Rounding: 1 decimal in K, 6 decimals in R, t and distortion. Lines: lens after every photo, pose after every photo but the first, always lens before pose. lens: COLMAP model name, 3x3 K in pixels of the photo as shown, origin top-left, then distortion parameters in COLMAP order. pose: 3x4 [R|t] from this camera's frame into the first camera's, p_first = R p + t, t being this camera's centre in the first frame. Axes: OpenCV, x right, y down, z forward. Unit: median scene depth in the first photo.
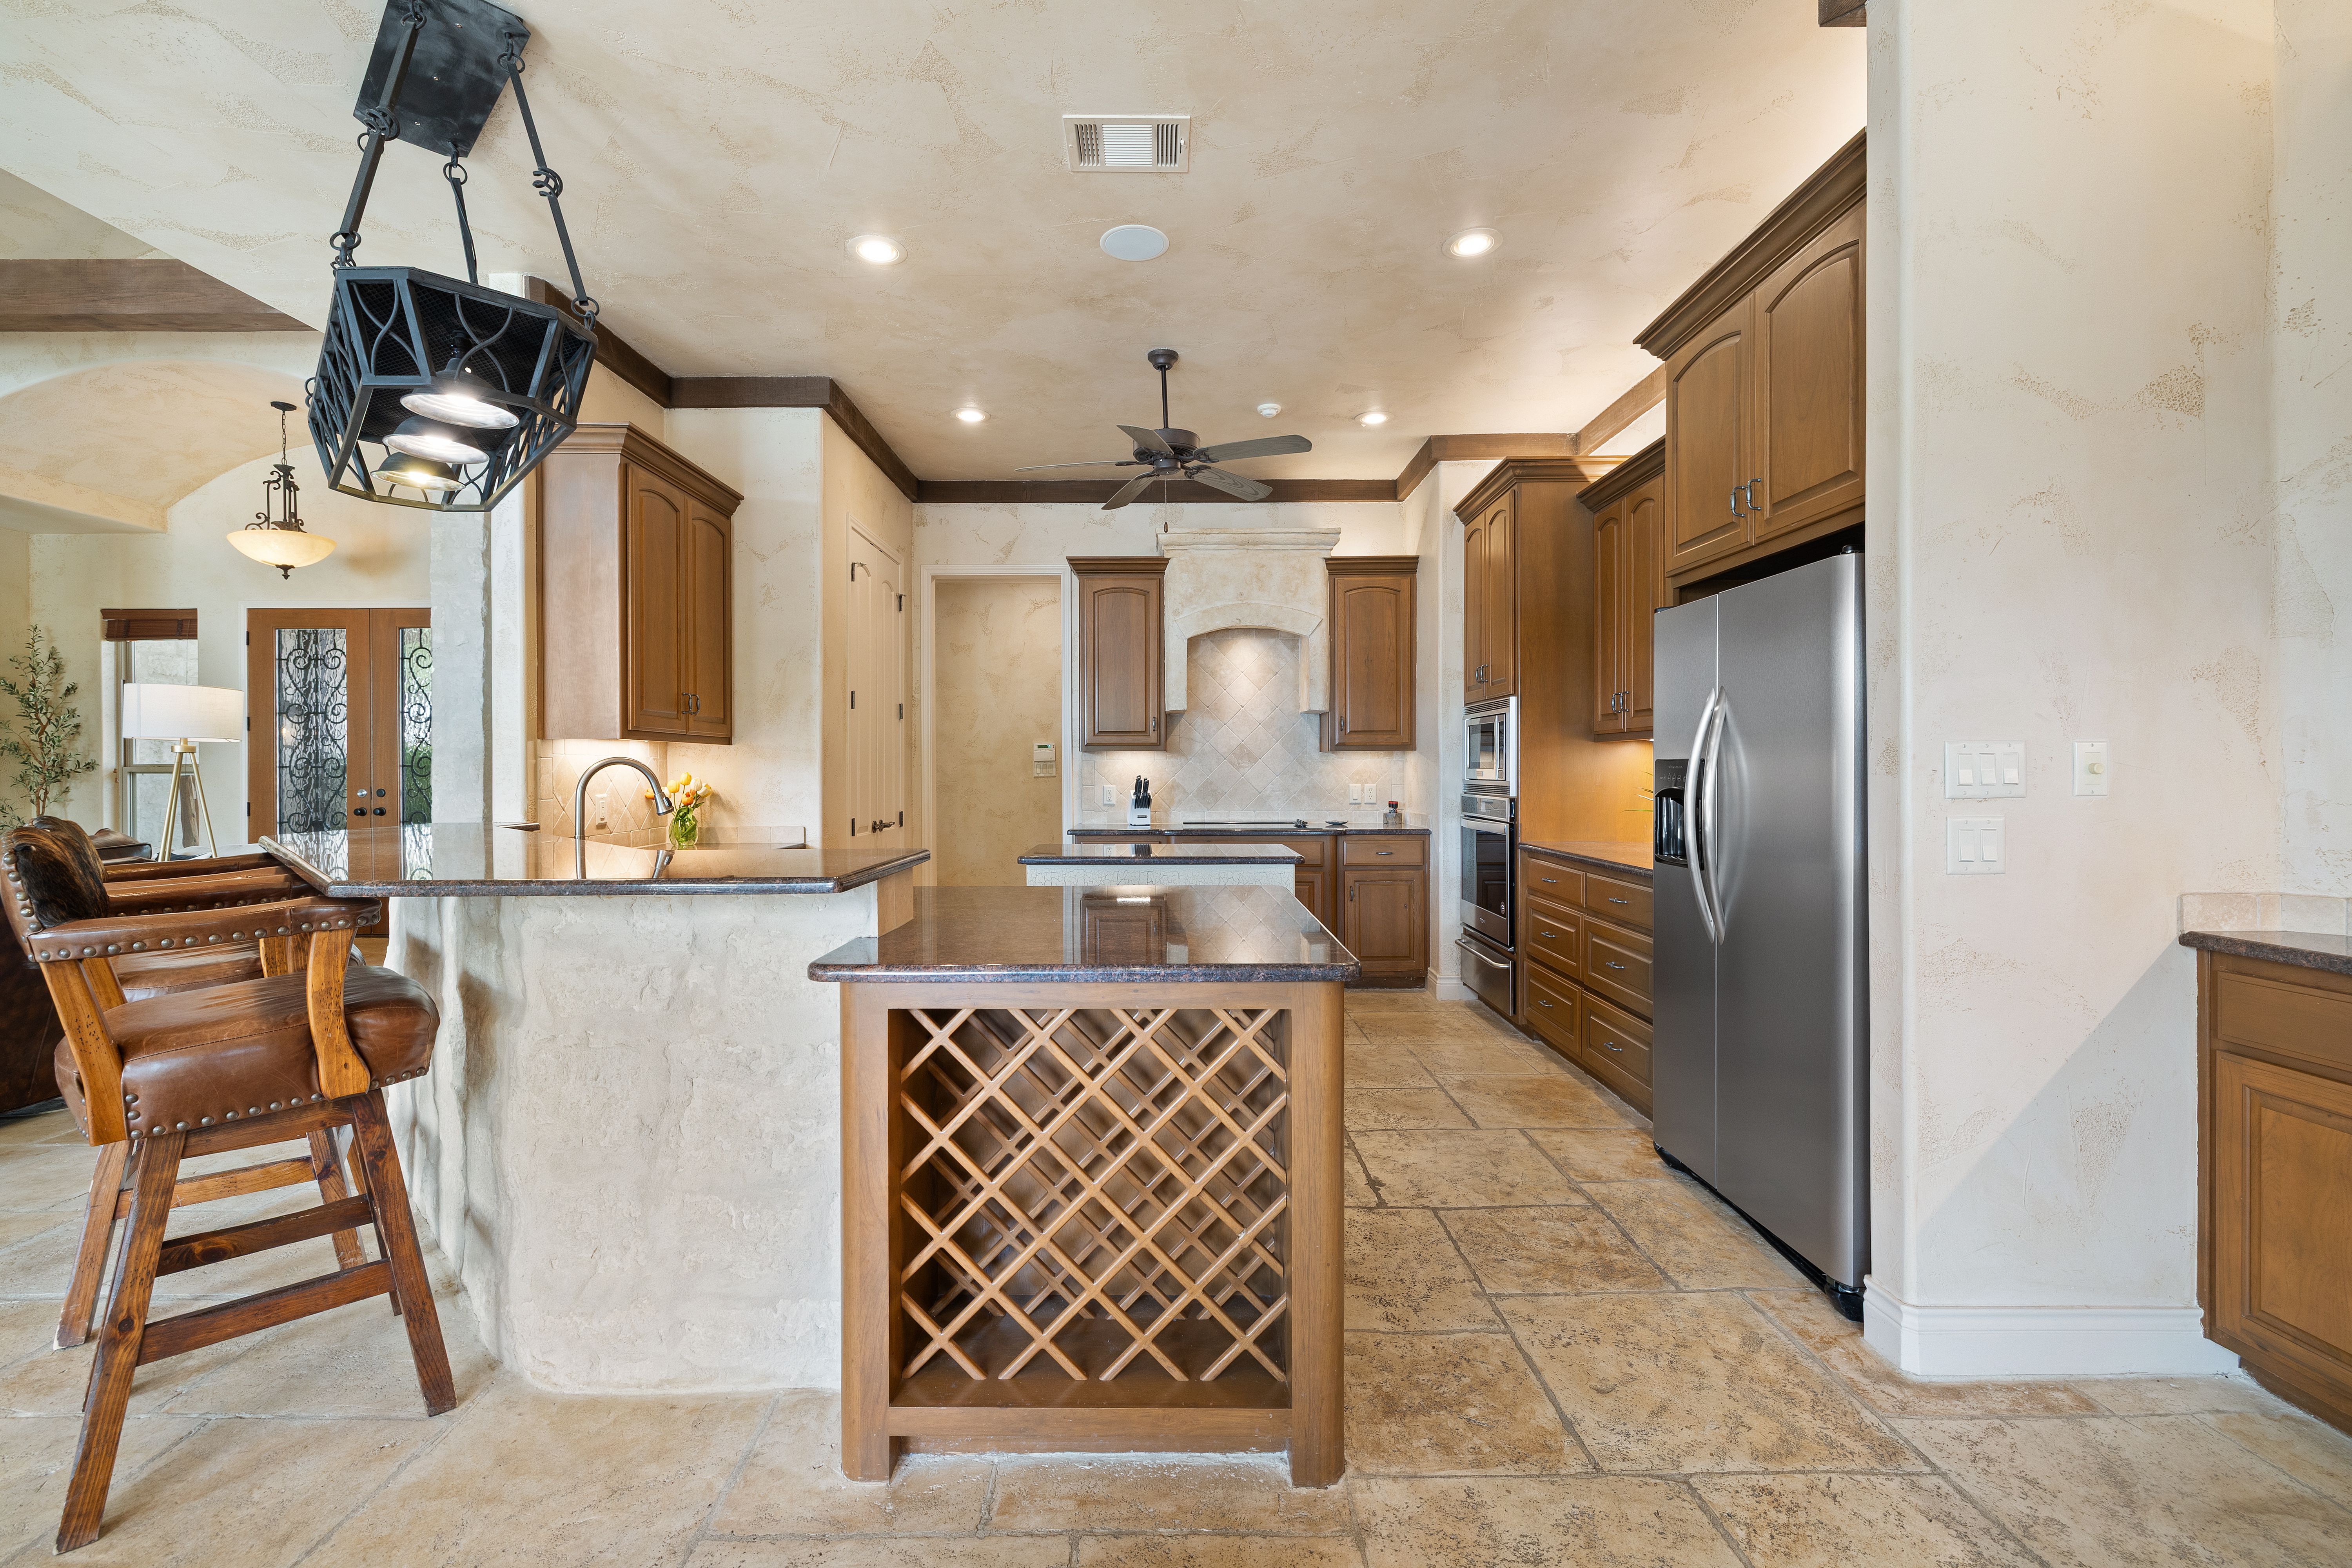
lens RADIAL K [[1003.6, 0, 1164.8], [0, 1003.6, 774.6], [0, 0, 1]] dist [0.002080, 0.000071]
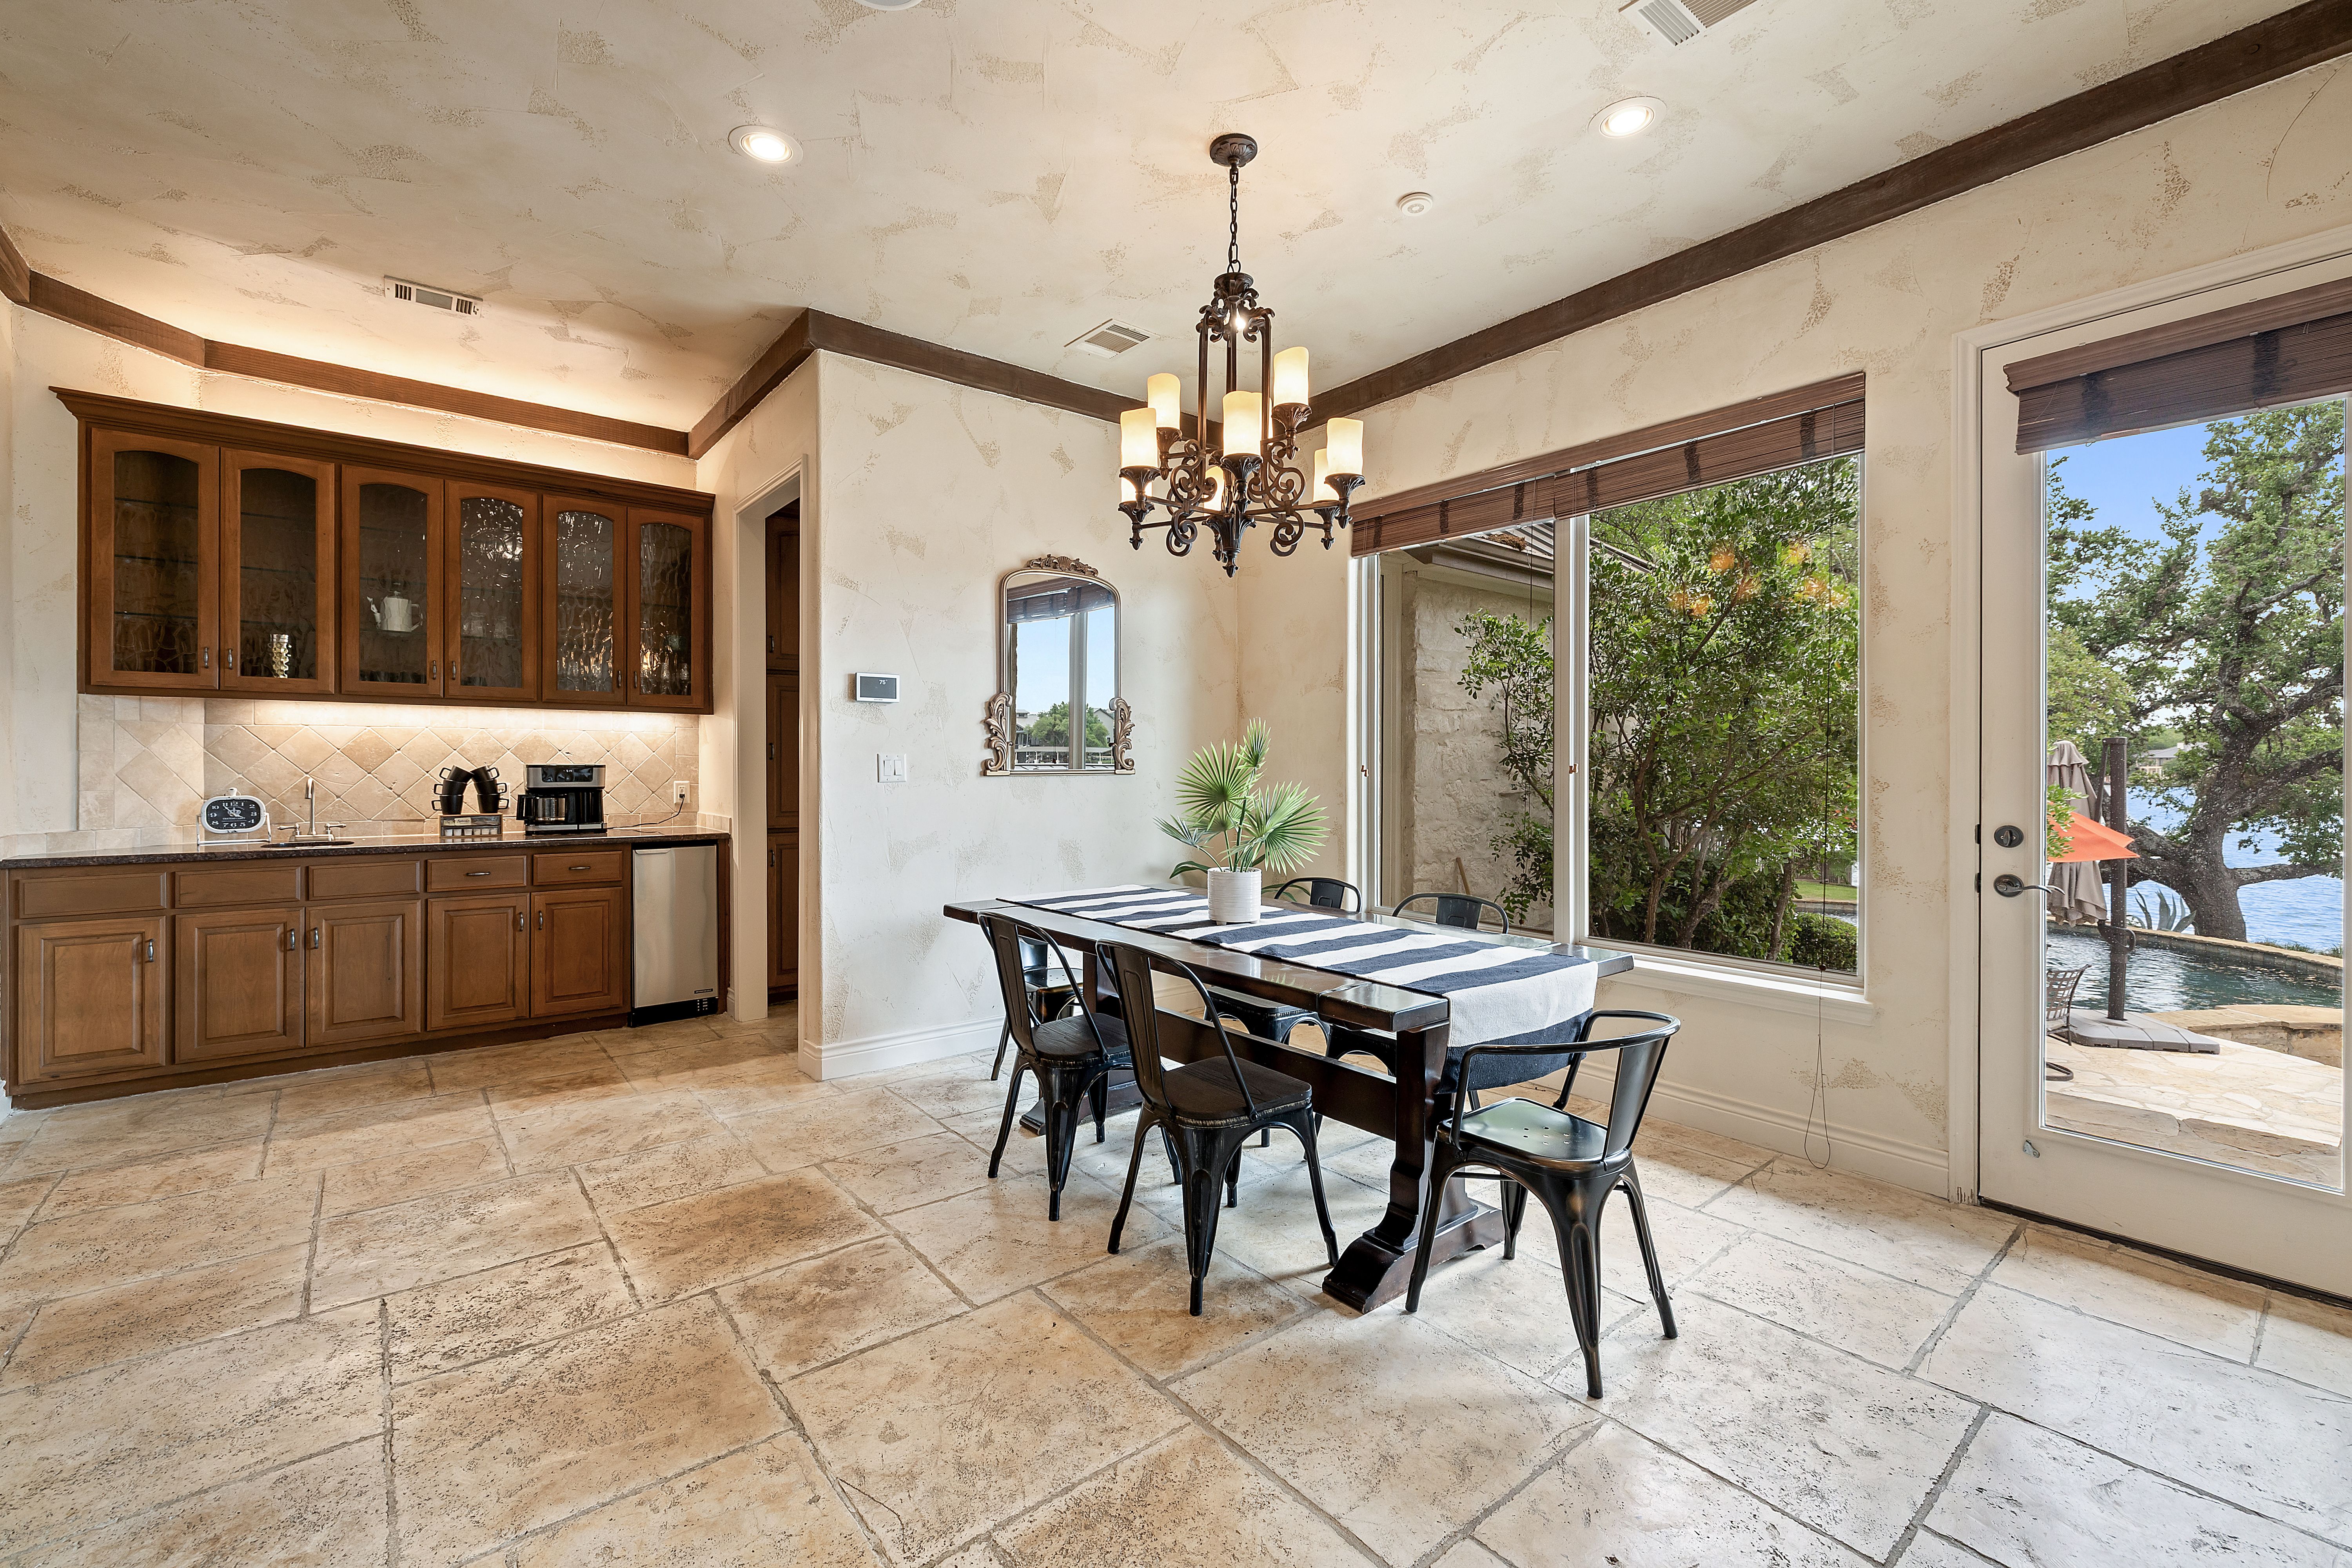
lens RADIAL K [[1003.6, 0, 1173.5], [0, 1003.6, 769.5], [0, 0, 1]] dist [0.002080, 0.000071]
pose [[-0.618131, -0.005303, 0.786057, -0.623442], [0.000011, 0.999977, 0.006755, -0.002887], [-0.786075, 0.004184, -0.618117, 0.201054]]
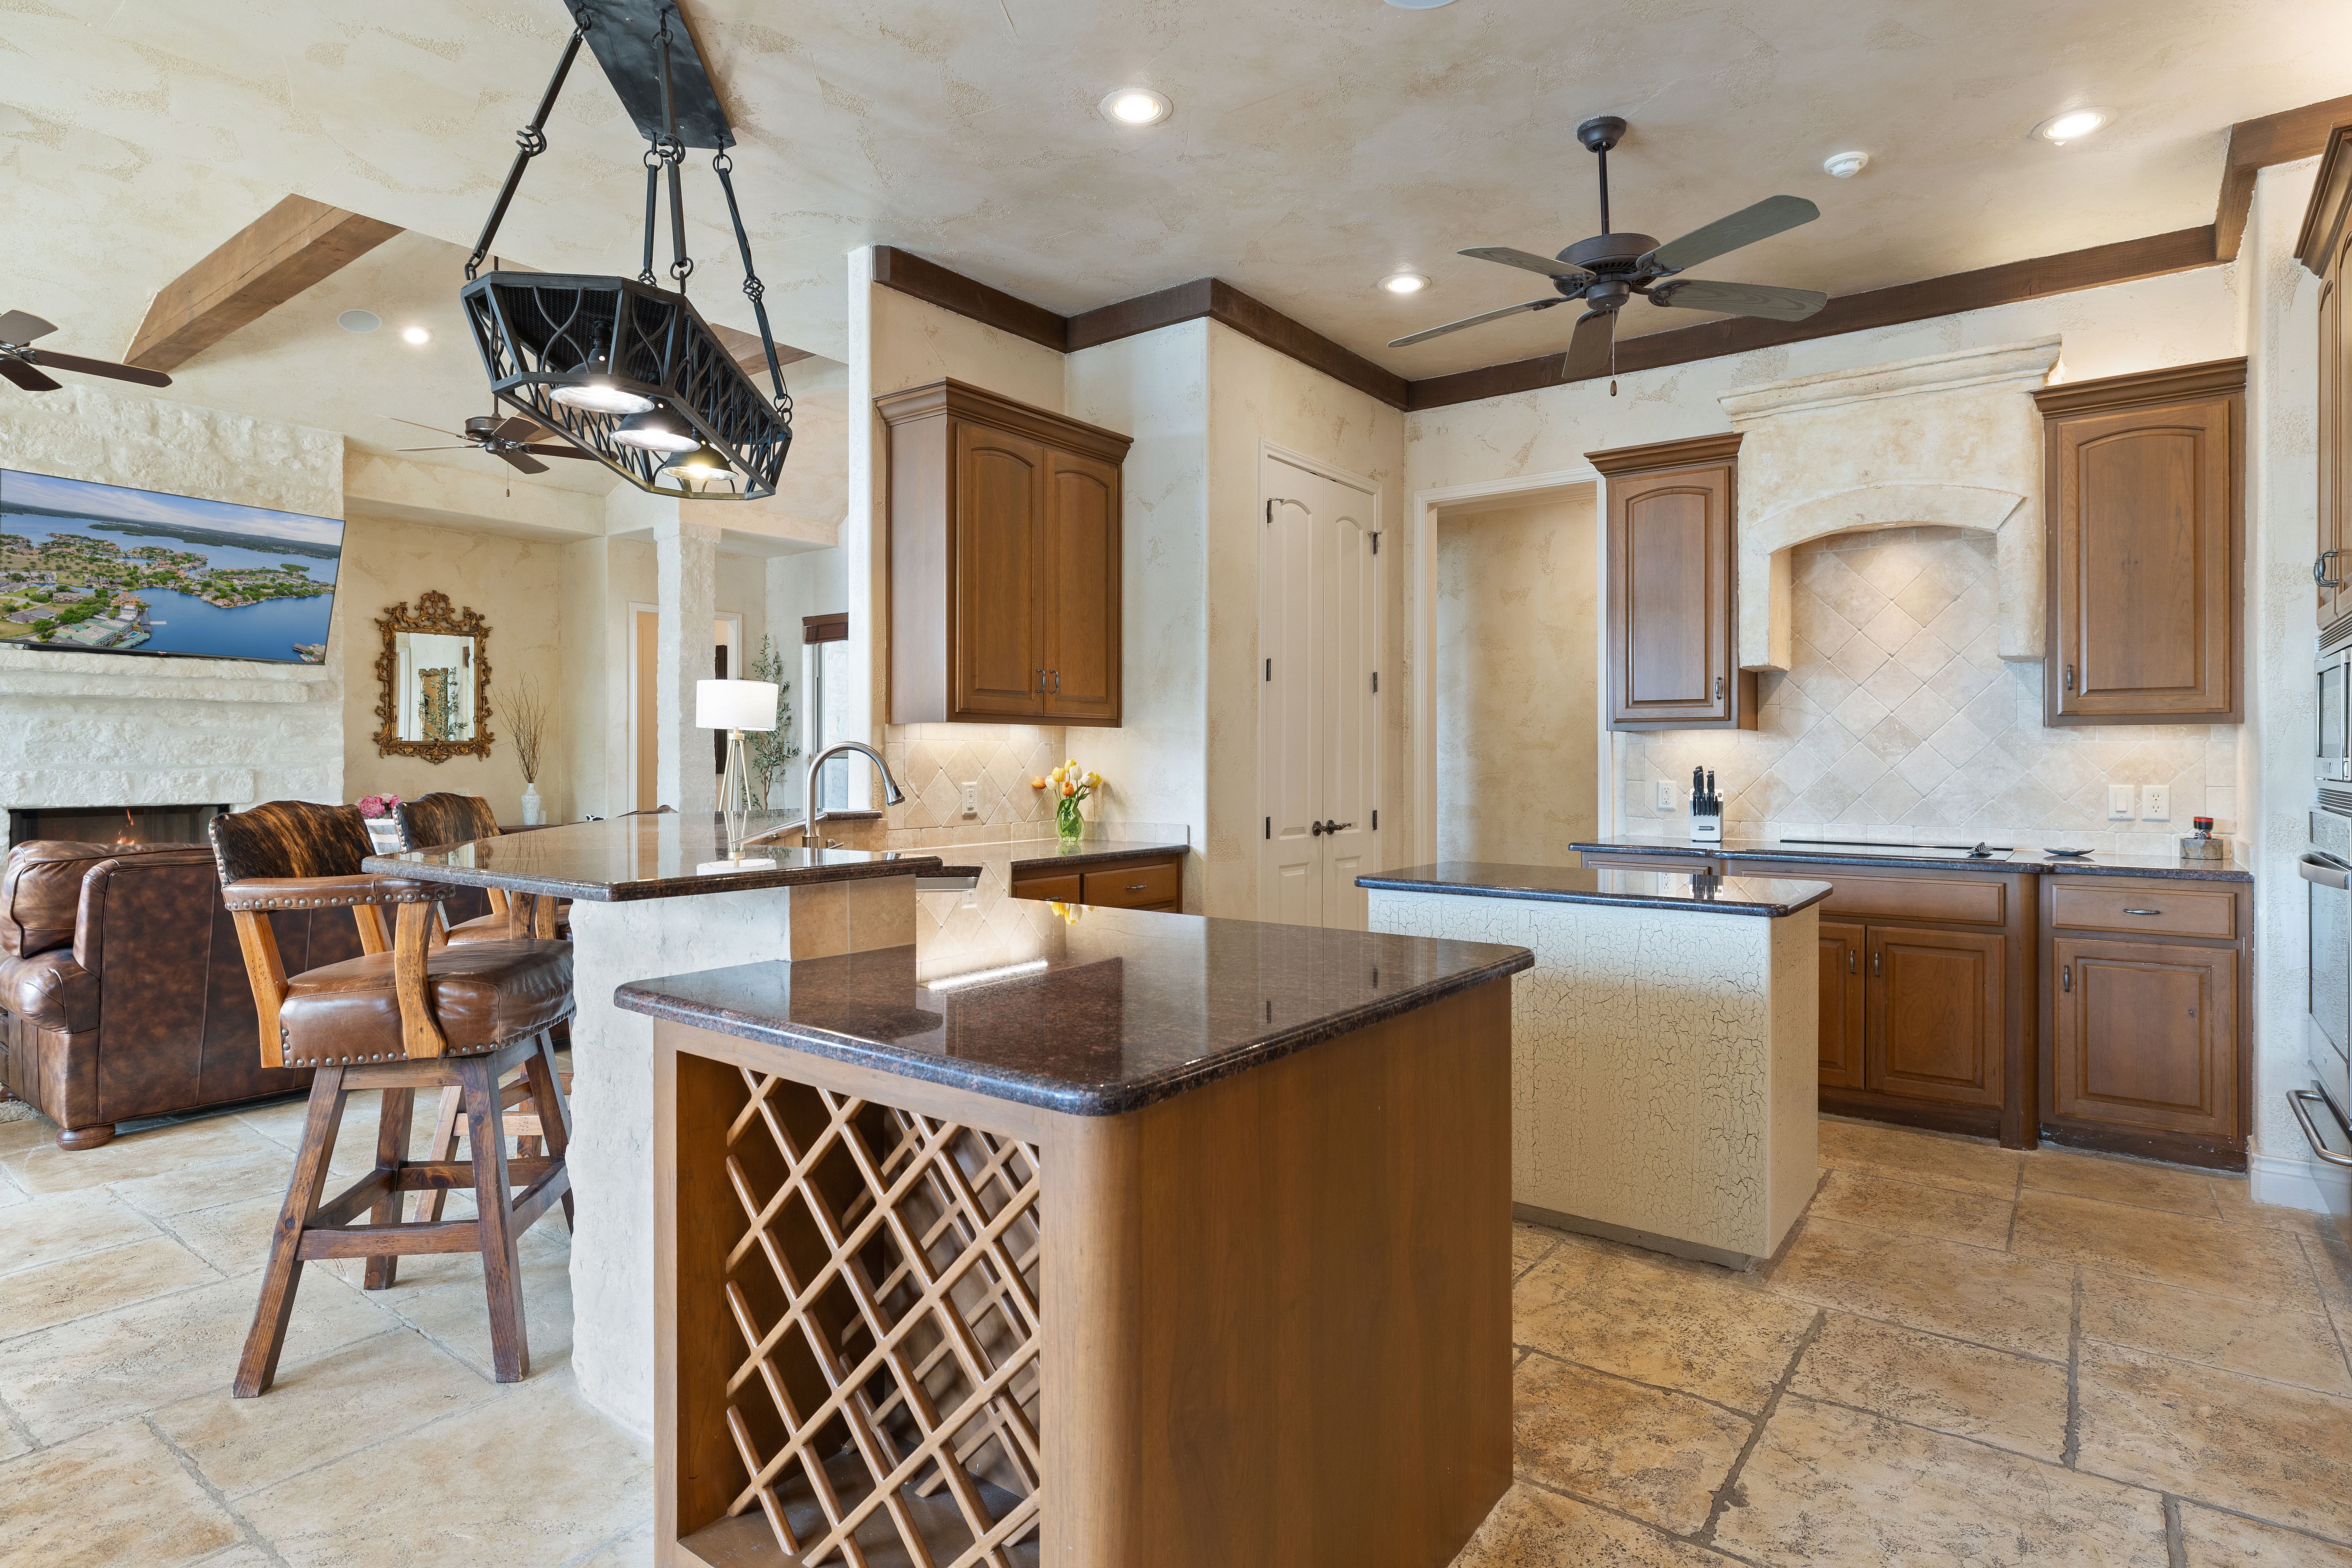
lens RADIAL K [[1244.9, 0, 1169.4], [0, 1244.9, 759.1], [0, 0, 1]] dist [-0.002992, 0.001660]
pose [[0.797973, 0.003547, -0.602683, 0.248654], [-0.005552, 0.999984, -0.001467, -0.000850], [0.602668, 0.004517, 0.797980, 0.169133]]
